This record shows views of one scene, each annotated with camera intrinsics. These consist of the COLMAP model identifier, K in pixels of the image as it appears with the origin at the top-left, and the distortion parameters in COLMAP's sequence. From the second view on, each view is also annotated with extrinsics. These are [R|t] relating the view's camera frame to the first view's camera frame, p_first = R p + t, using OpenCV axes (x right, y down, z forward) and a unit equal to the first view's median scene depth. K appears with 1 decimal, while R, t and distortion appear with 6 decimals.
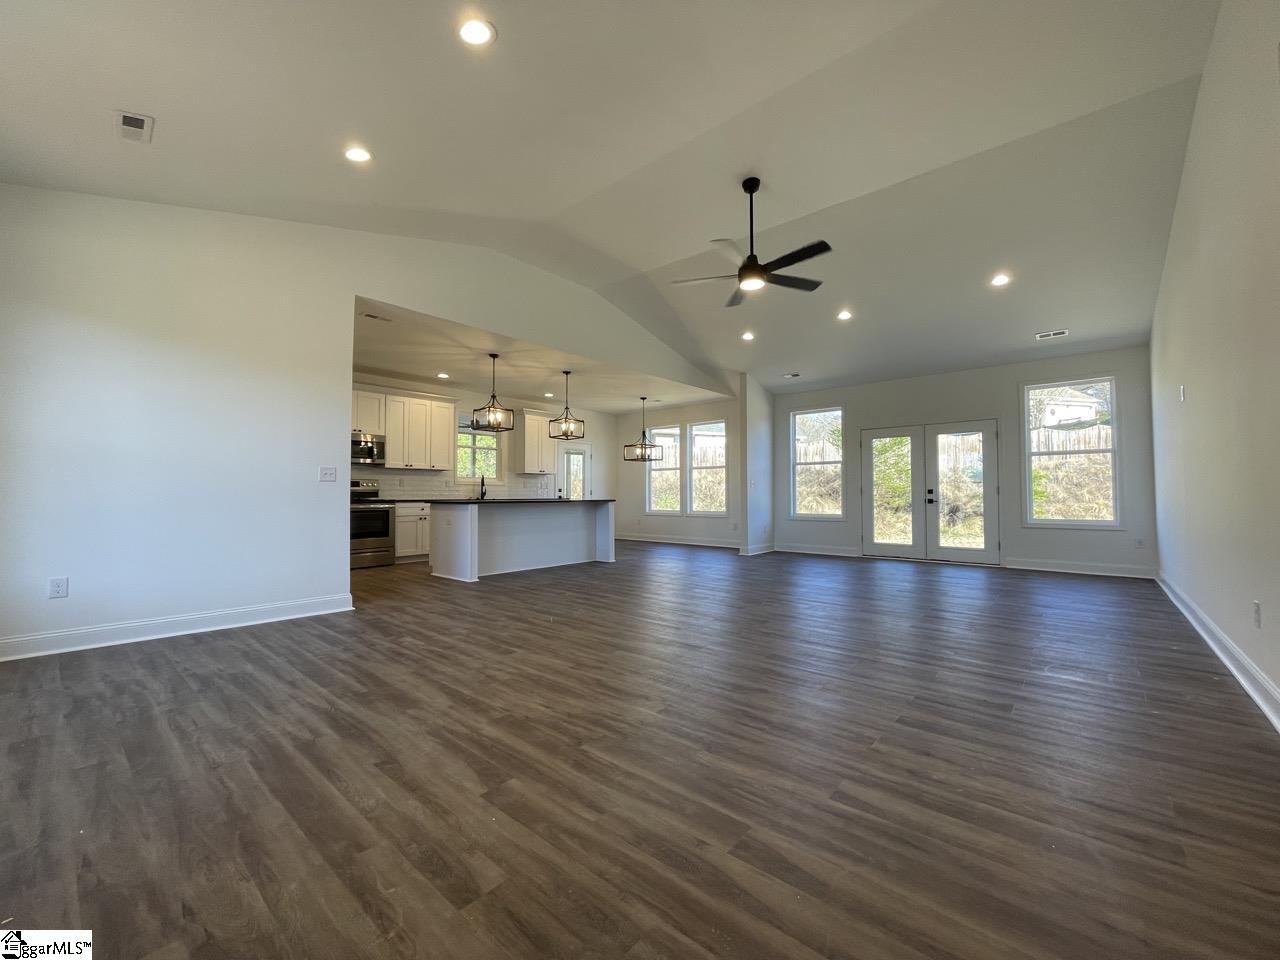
lens RADIAL K [[517.9, 0, 636.6], [0, 517.9, 479.6], [0, 0, 1]] dist [-0.002133, -0.000407]
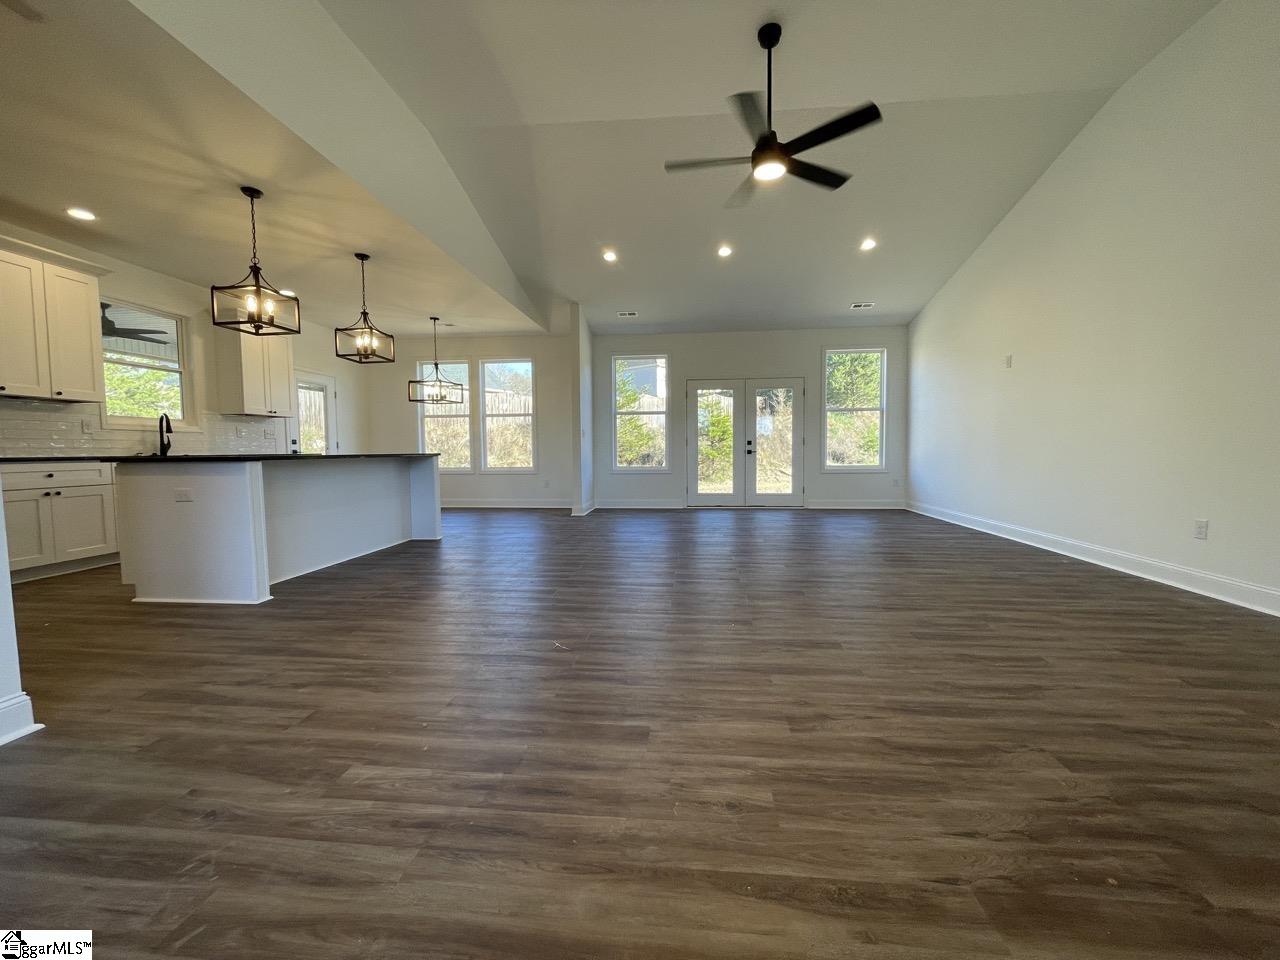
lens RADIAL K [[517.9, 0, 636.6], [0, 517.9, 479.6], [0, 0, 1]] dist [-0.002133, -0.000407]
pose [[0.817322, -0.038498, 0.574893, -0.241856], [-0.009754, 0.996698, 0.080611, 0.015401], [-0.576098, -0.071492, 0.814248, 0.264573]]
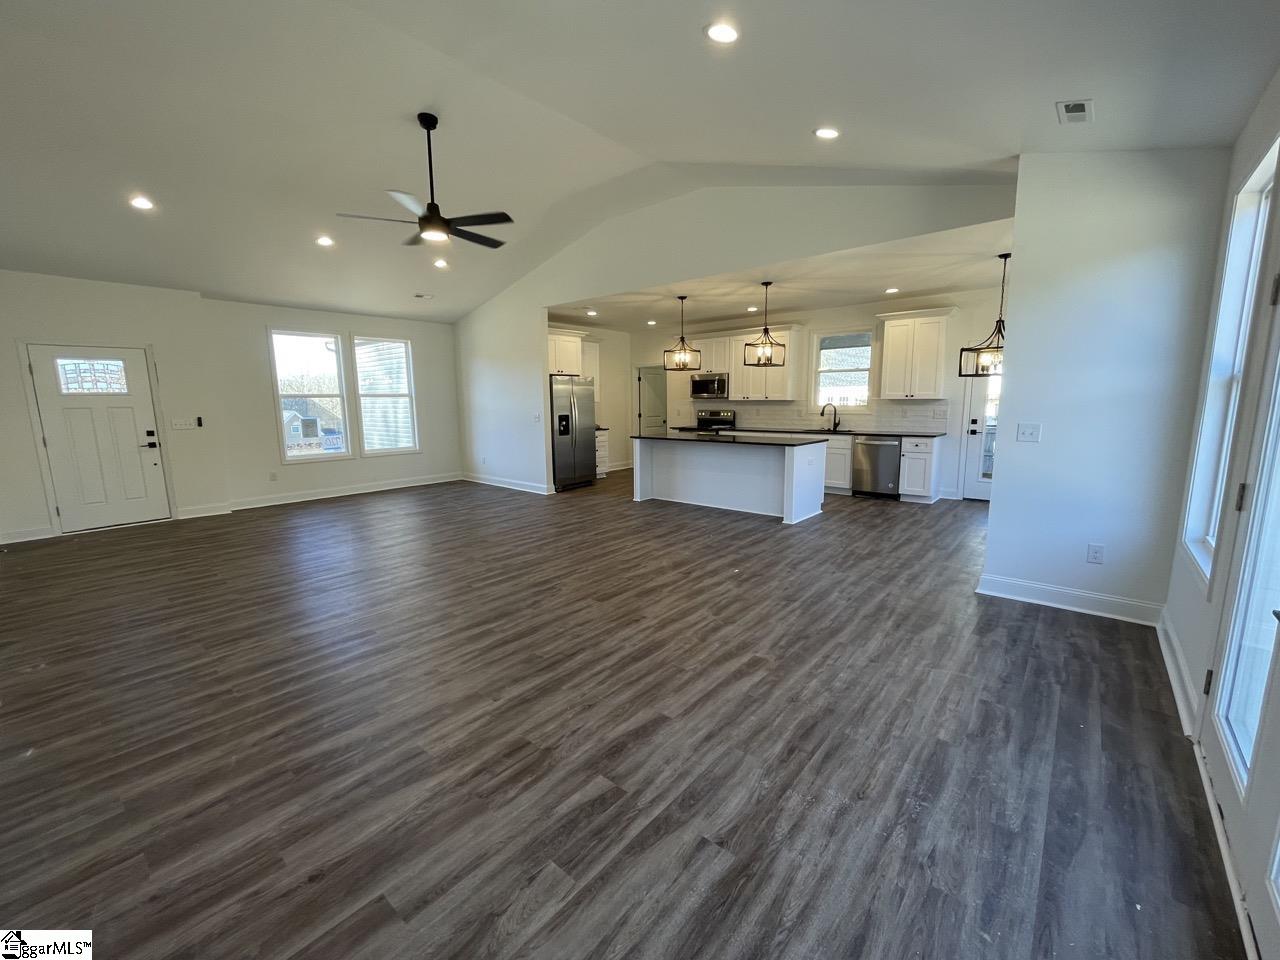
lens RADIAL K [[517.9, 0, 636.6], [0, 517.9, 479.6], [0, 0, 1]] dist [-0.002133, -0.000407]
pose [[0.008541, 0.154086, -0.988021, 0.729444], [0.041594, 0.987147, 0.154309, -0.037140], [0.999098, -0.042414, 0.002022, 0.791709]]
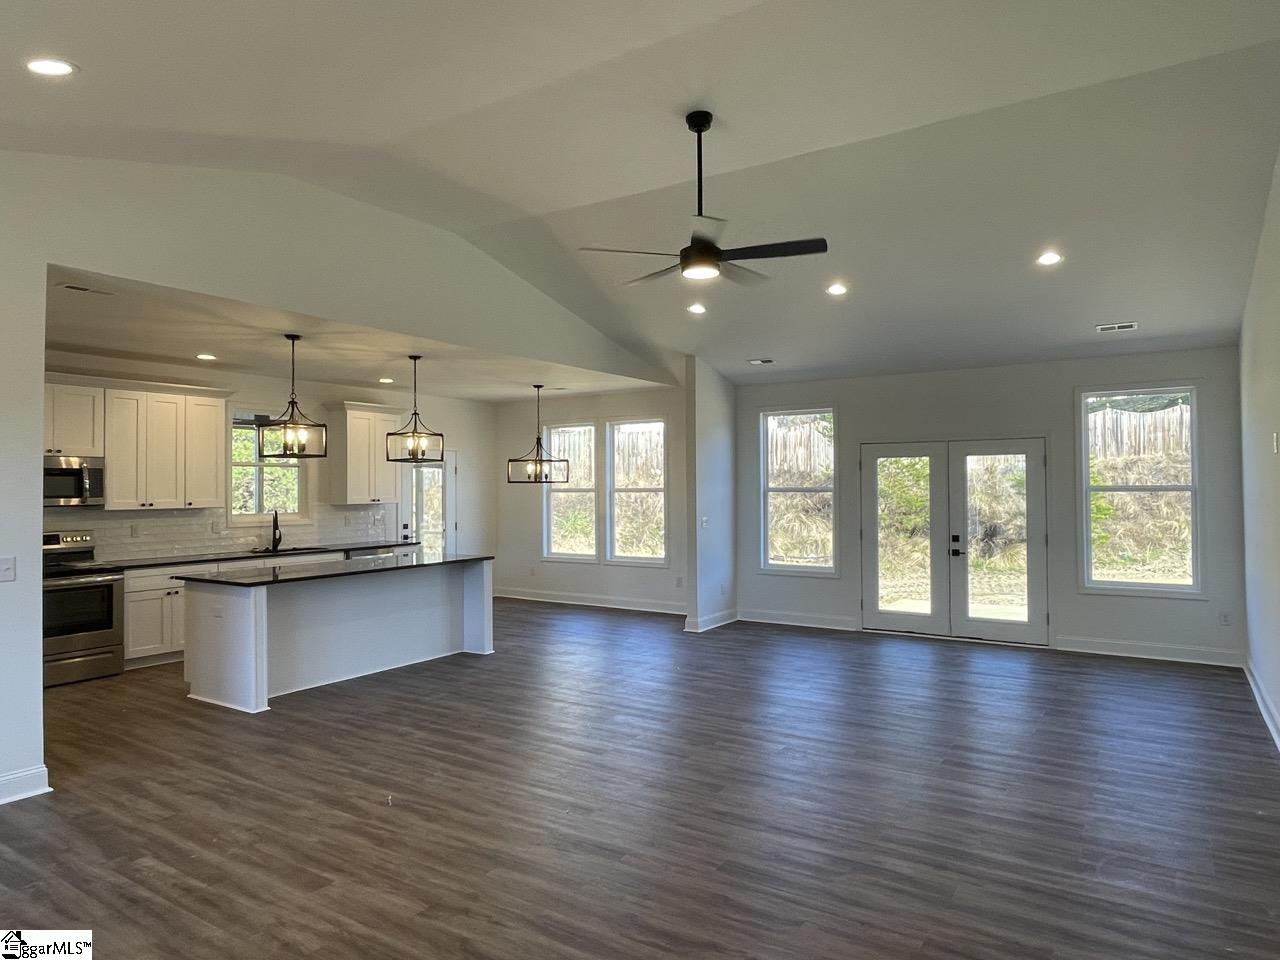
lens RADIAL K [[802.8, 0, 637.9], [0, 802.8, 473.4], [0, 0, 1]] dist [0.000362, -0.001516]
pose [[0.991087, -0.002782, 0.133187, 0.003725], [0.001013, 0.999910, 0.013344, -0.079640], [-0.133212, -0.013090, 0.991001, -0.005726]]
